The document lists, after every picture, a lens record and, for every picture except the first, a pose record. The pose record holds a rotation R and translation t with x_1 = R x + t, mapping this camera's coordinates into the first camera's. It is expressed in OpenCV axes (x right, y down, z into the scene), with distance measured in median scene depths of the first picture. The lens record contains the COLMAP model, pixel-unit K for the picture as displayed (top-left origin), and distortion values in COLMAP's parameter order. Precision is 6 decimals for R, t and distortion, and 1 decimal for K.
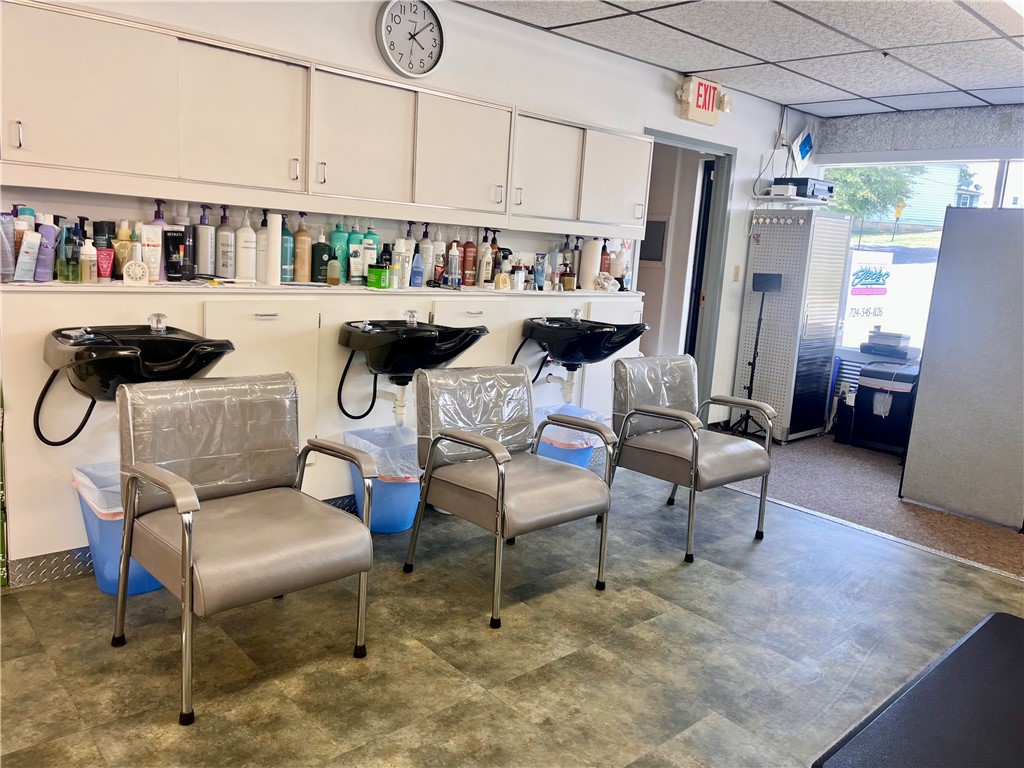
lens RADIAL K [[785.0, 0, 511.3], [0, 785.0, 382.2], [0, 0, 1]] dist [0.048916, -0.033888]
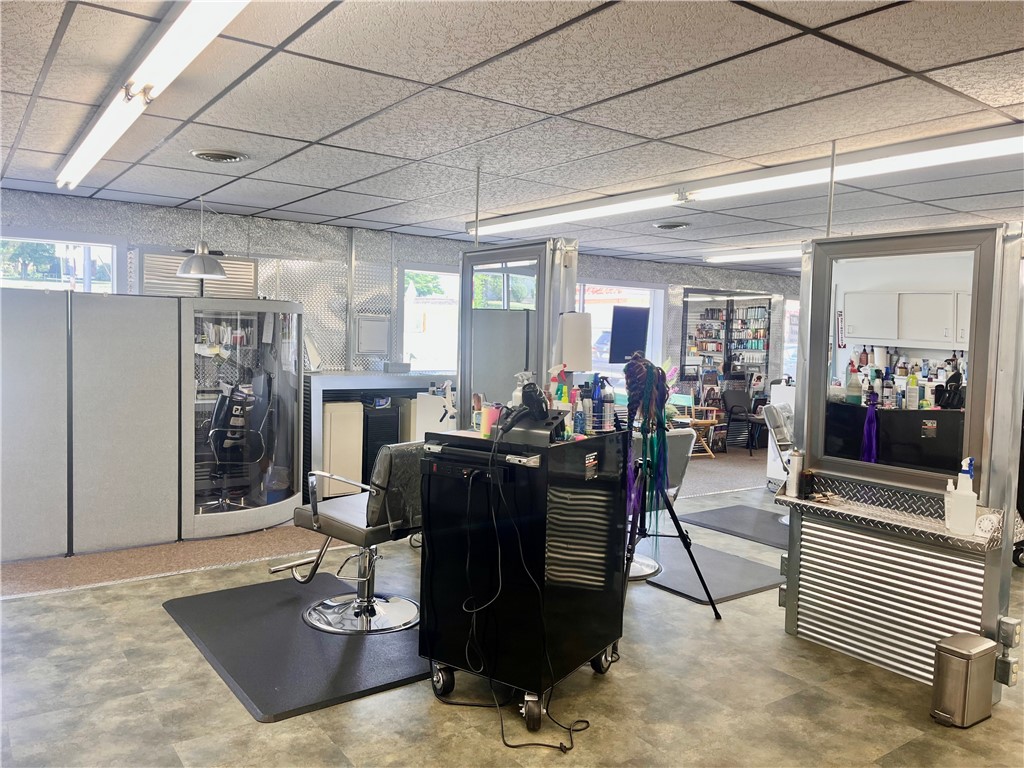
lens RADIAL K [[785.0, 0, 508.0], [0, 785.0, 382.0], [0, 0, 1]] dist [0.048916, -0.033888]
pose [[0.120821, -0.120874, 0.985288, -0.605799], [0.150110, 0.983370, 0.102231, -0.130764], [-0.981259, 0.135550, 0.136956, 0.188166]]
